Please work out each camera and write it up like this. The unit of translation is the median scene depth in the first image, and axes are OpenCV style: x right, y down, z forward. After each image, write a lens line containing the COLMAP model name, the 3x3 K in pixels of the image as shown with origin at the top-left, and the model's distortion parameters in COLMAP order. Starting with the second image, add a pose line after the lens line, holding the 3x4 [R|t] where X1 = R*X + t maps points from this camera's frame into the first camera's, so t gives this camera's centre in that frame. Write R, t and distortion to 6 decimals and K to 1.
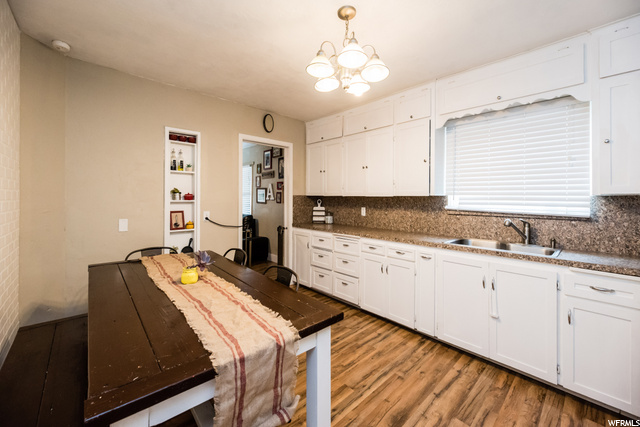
lens RADIAL K [[265.5, 0, 313.1], [0, 265.5, 195.2], [0, 0, 1]] dist [0.003963, -0.000557]
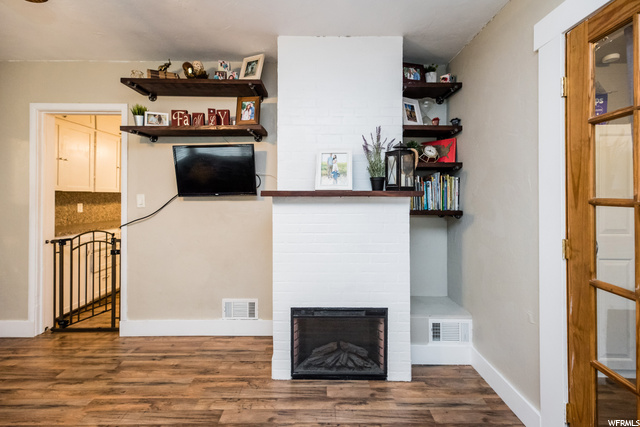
lens RADIAL K [[265.5, 0, 340.3], [0, 265.5, 194.5], [0, 0, 1]] dist [0.003963, -0.000557]
pose [[-0.779720, 0.000073, 0.626128, -1.184667], [-0.007519, 0.999927, -0.009480, 0.015535], [-0.626083, -0.012100, -0.779663, 1.201416]]
